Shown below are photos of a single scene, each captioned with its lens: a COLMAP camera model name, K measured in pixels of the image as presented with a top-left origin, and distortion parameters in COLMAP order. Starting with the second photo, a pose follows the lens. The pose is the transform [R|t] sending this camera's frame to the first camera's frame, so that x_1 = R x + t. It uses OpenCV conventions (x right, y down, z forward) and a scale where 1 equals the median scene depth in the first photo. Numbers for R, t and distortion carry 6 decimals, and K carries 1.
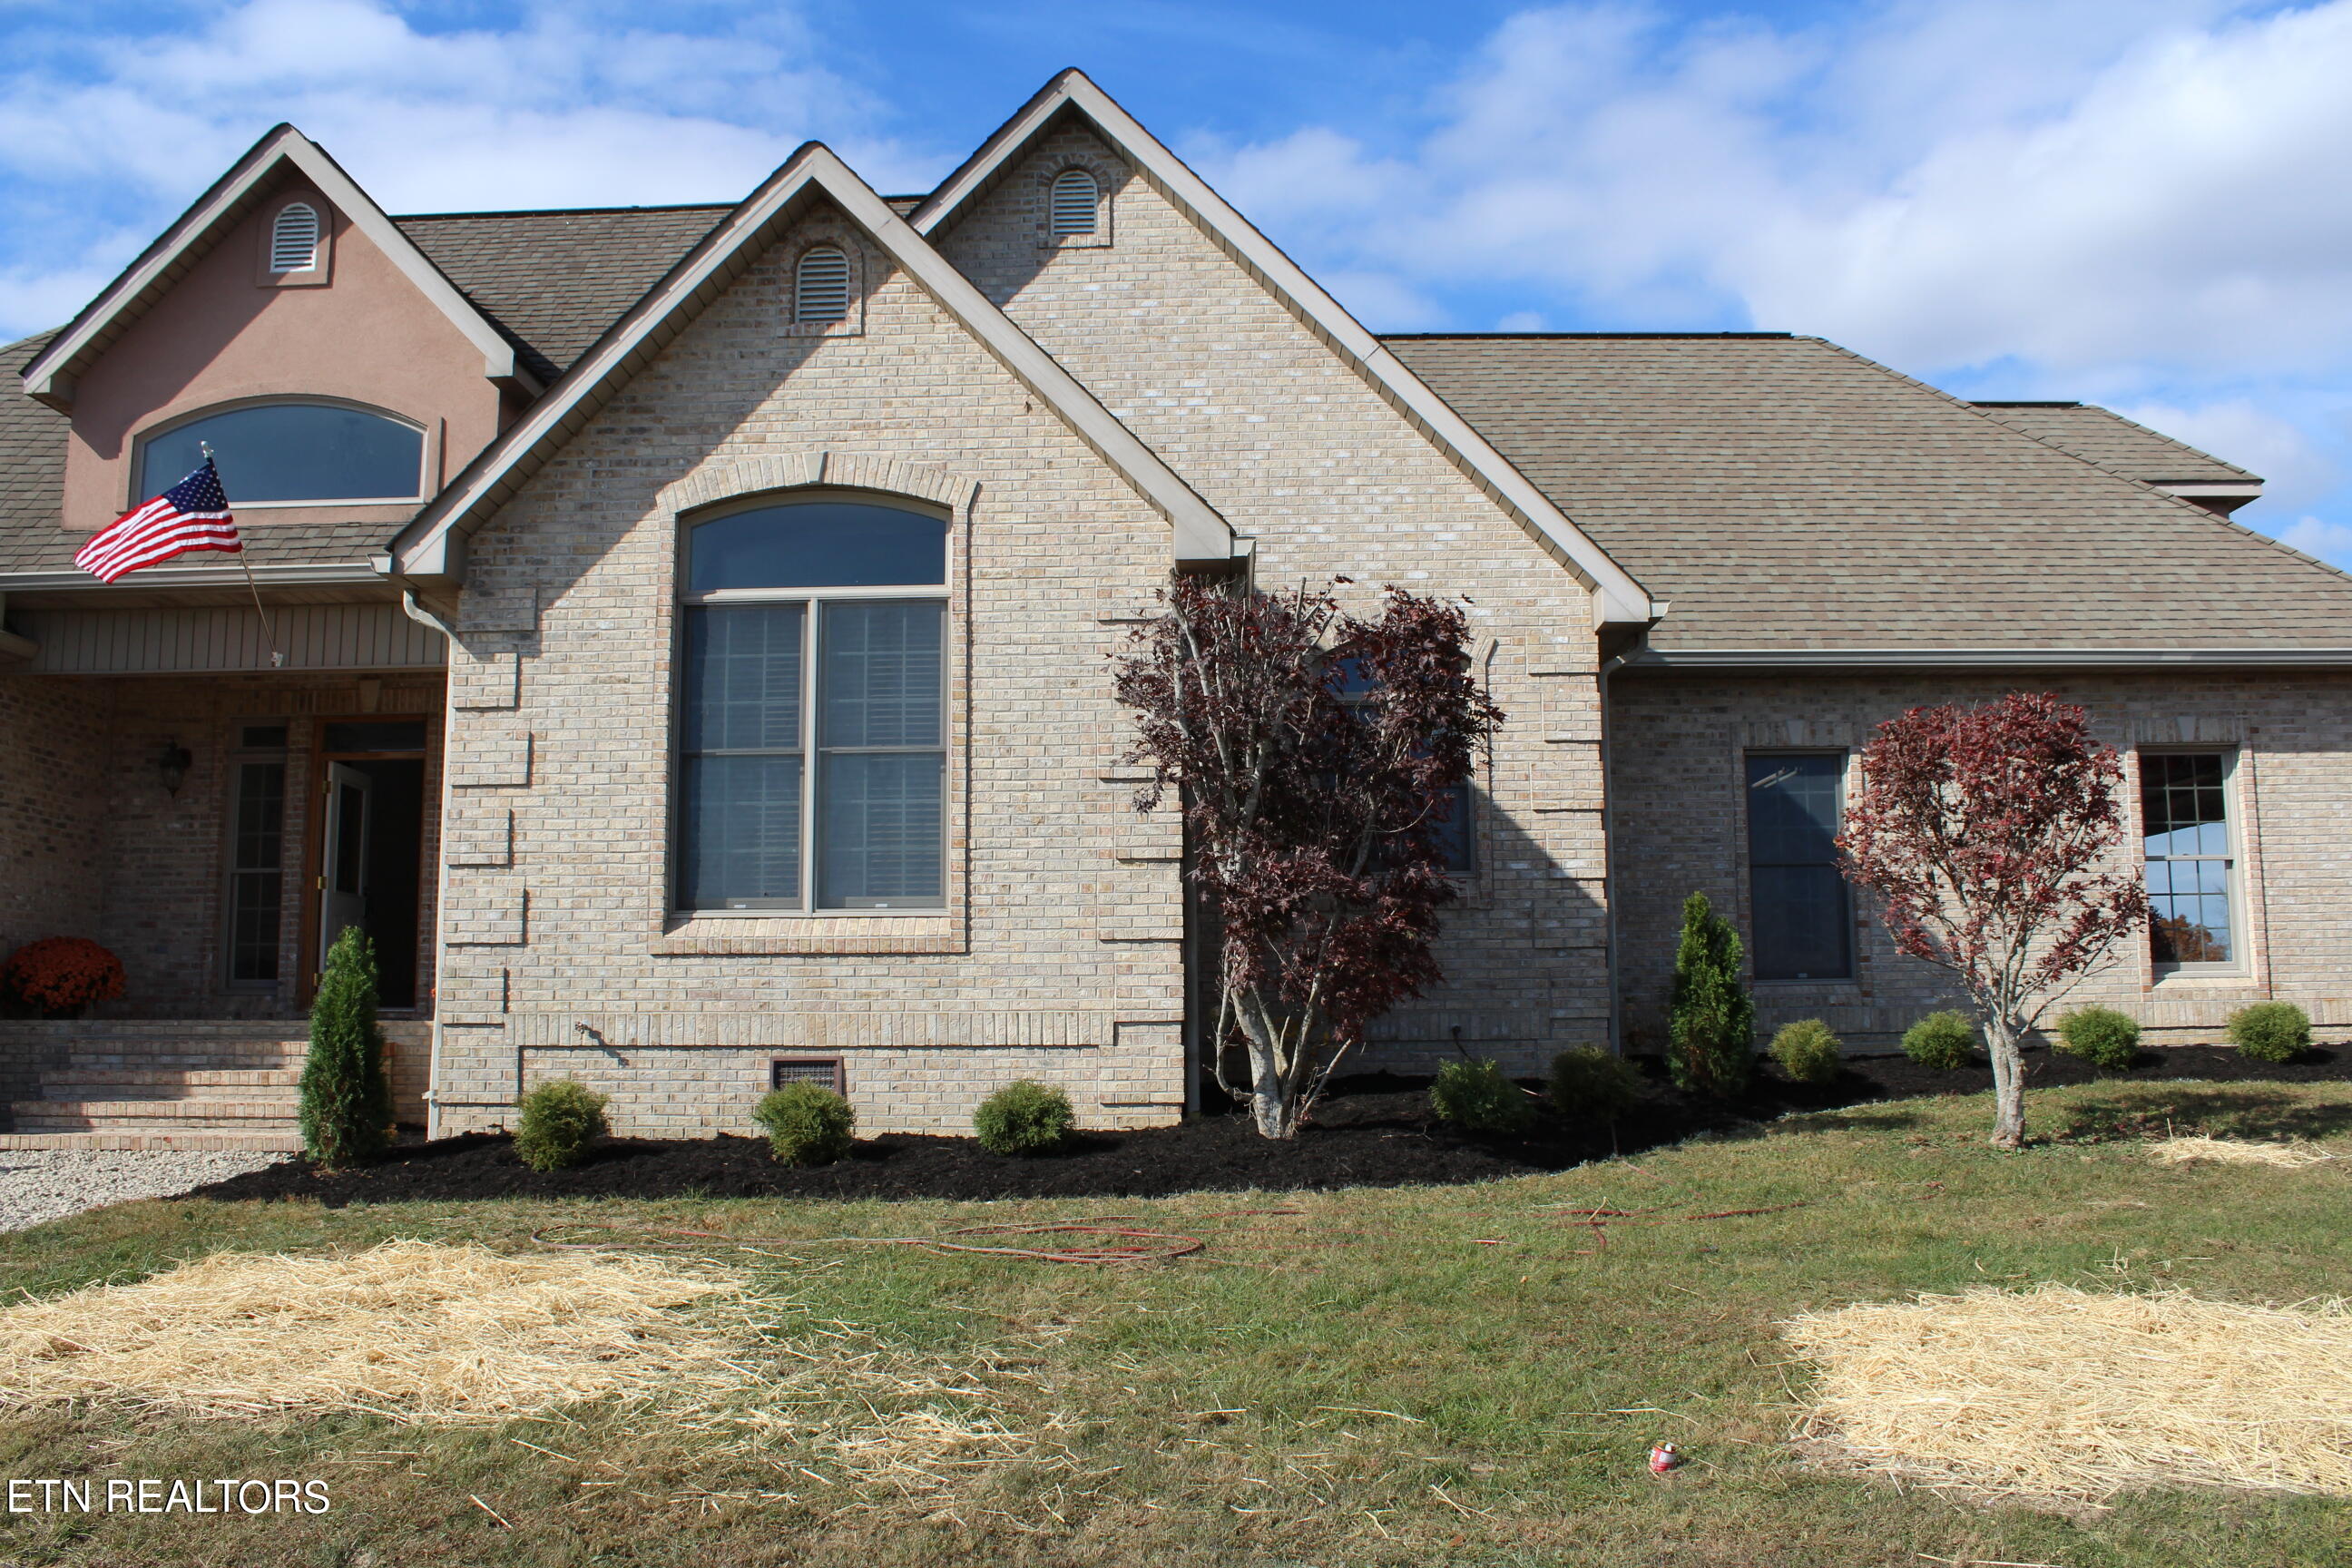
lens RADIAL K [[1996.8, 0, 1176.0], [0, 1996.8, 784.0], [0, 0, 1]] dist [-0.207810, 0.211875]
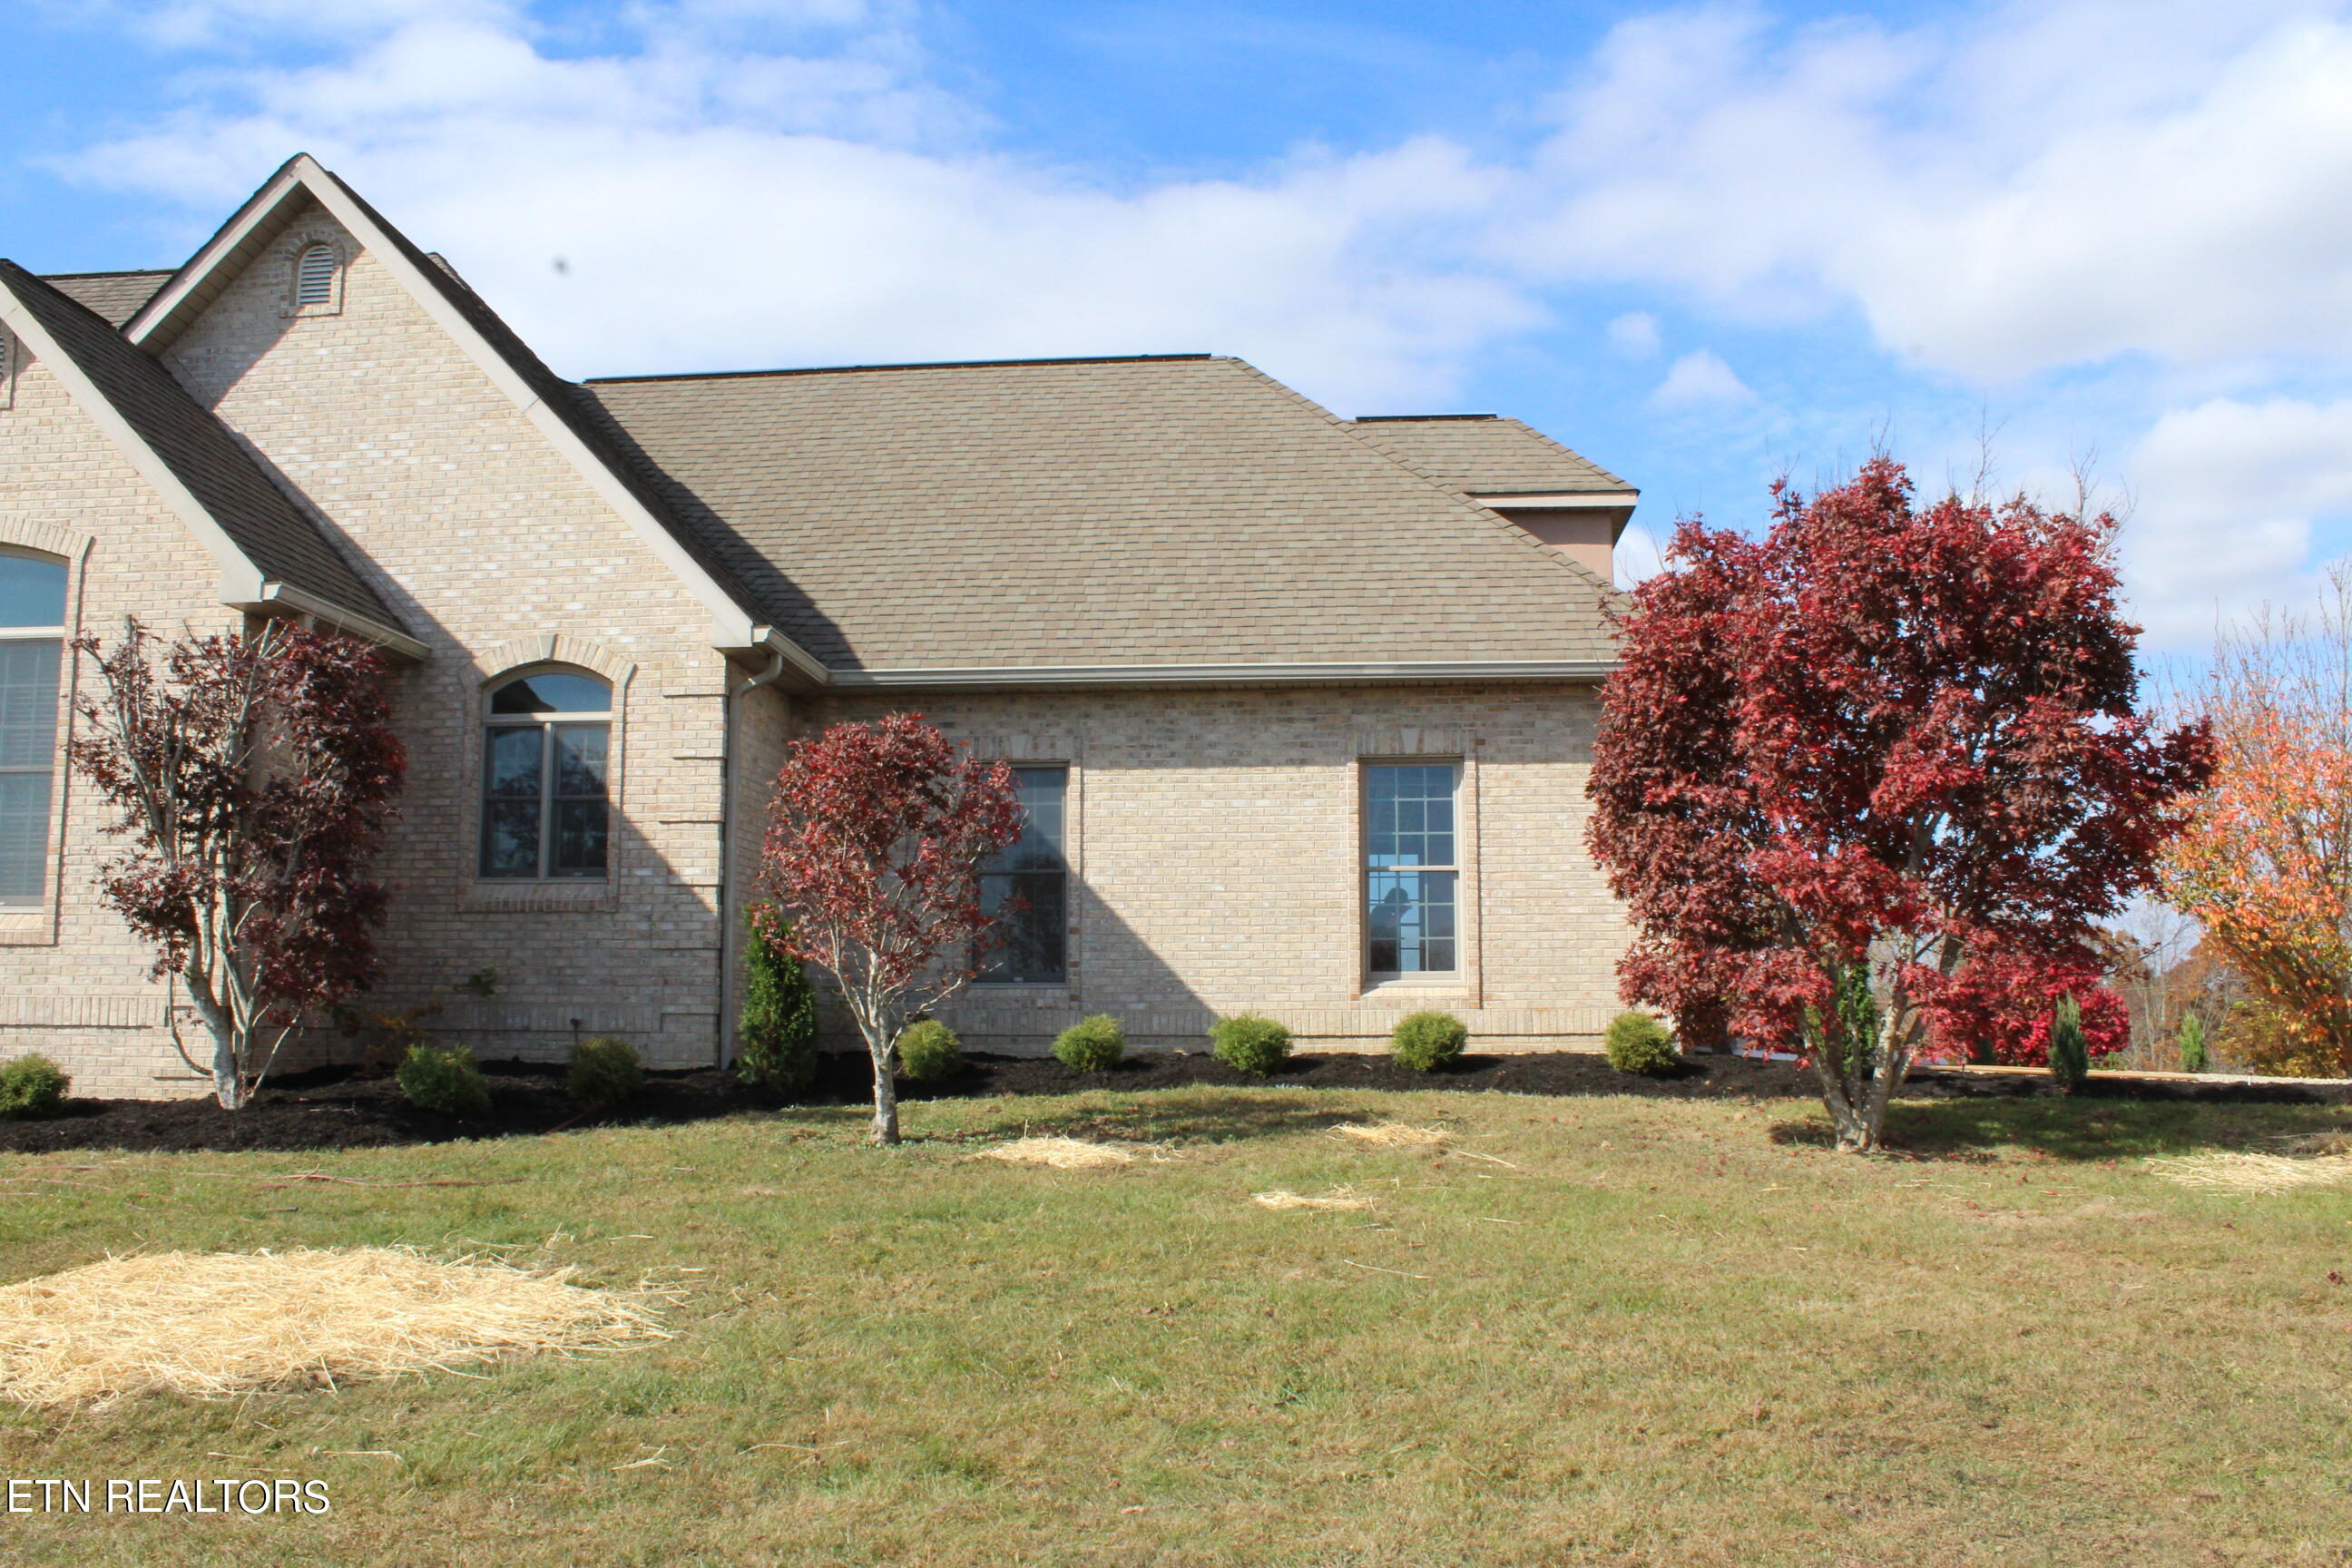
lens RADIAL K [[1958.8, 0, 1176.0], [0, 1958.8, 784.0], [0, 0, 1]] dist [-0.168955, 0.124106]
pose [[0.998247, -0.001270, -0.059178, 0.513003], [0.001258, 0.999999, -0.000244, -0.006520], [0.059178, 0.000169, 0.998247, -0.040567]]
